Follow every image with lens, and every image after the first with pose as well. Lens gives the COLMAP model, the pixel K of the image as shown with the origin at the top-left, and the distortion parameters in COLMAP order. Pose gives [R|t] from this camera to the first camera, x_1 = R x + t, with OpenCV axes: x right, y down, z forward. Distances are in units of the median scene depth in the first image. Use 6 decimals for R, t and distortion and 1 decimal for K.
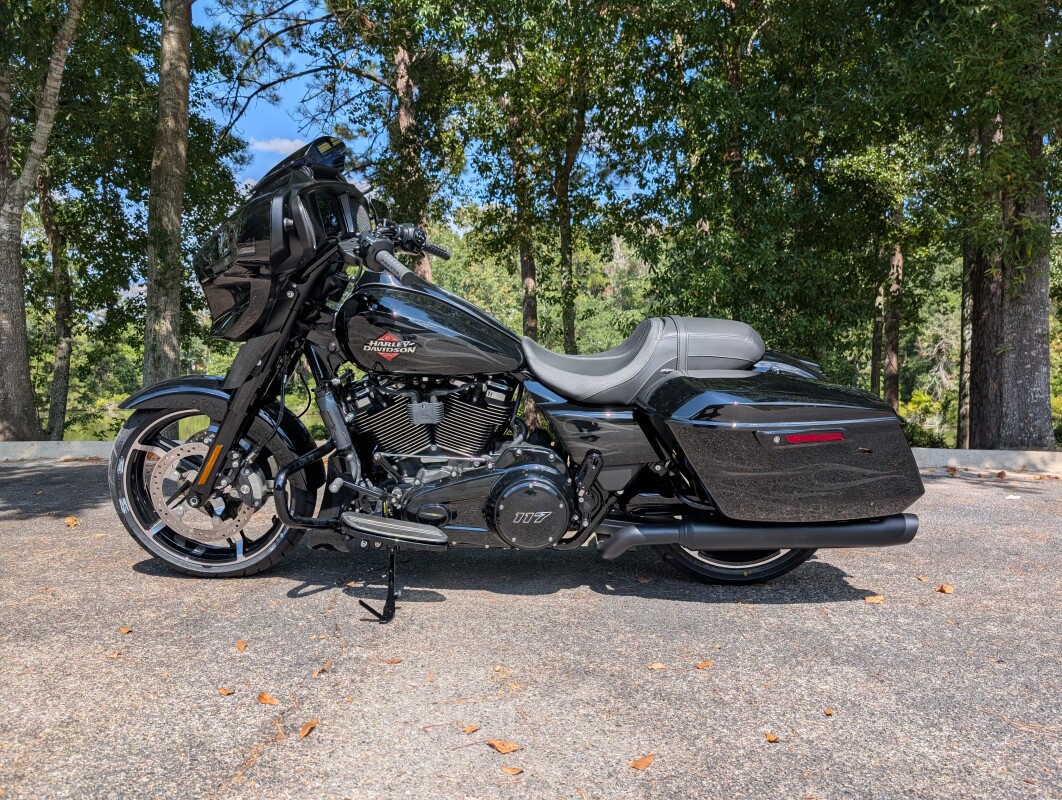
lens RADIAL K [[782.9, 0, 535.0], [0, 782.9, 400.1], [0, 0, 1]] dist [0.003236, -0.004654]
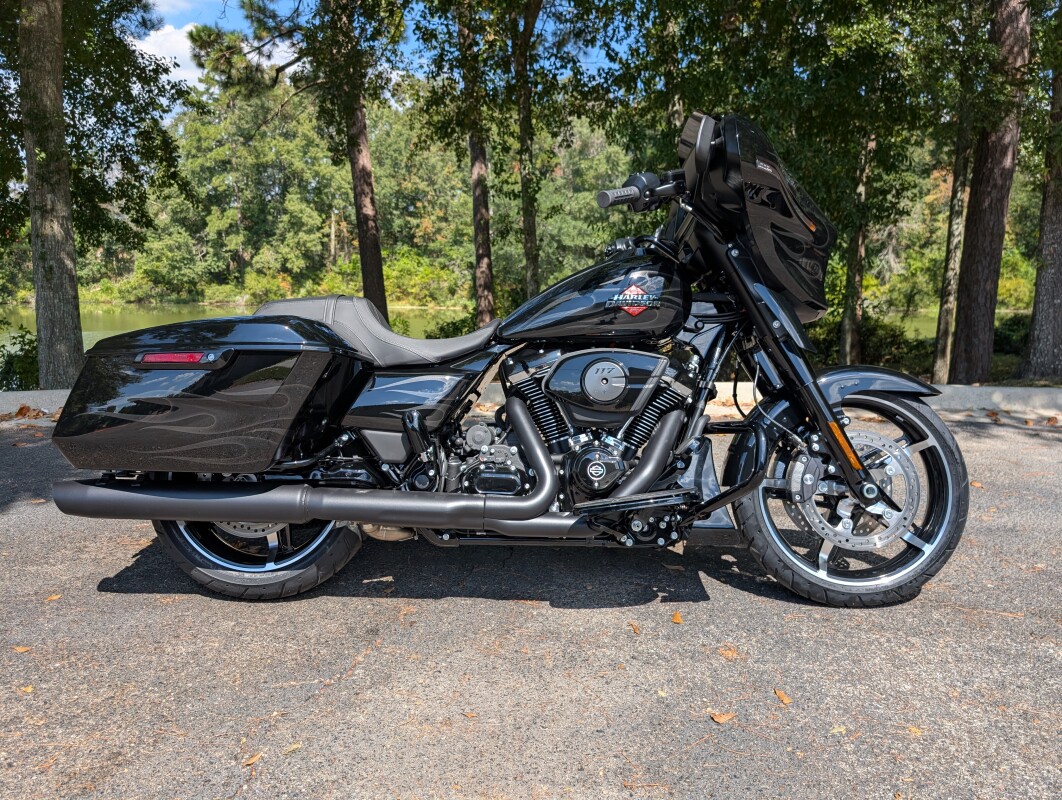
lens RADIAL K [[778.9, 0, 528.8], [0, 778.9, 402.9], [0, 0, 1]] dist [-0.000801, 0.004327]
pose [[0.998165, -0.017963, 0.057824, -0.014012], [0.008958, 0.988282, 0.152379, -0.034951], [-0.059883, -0.151582, 0.986629, 0.115150]]
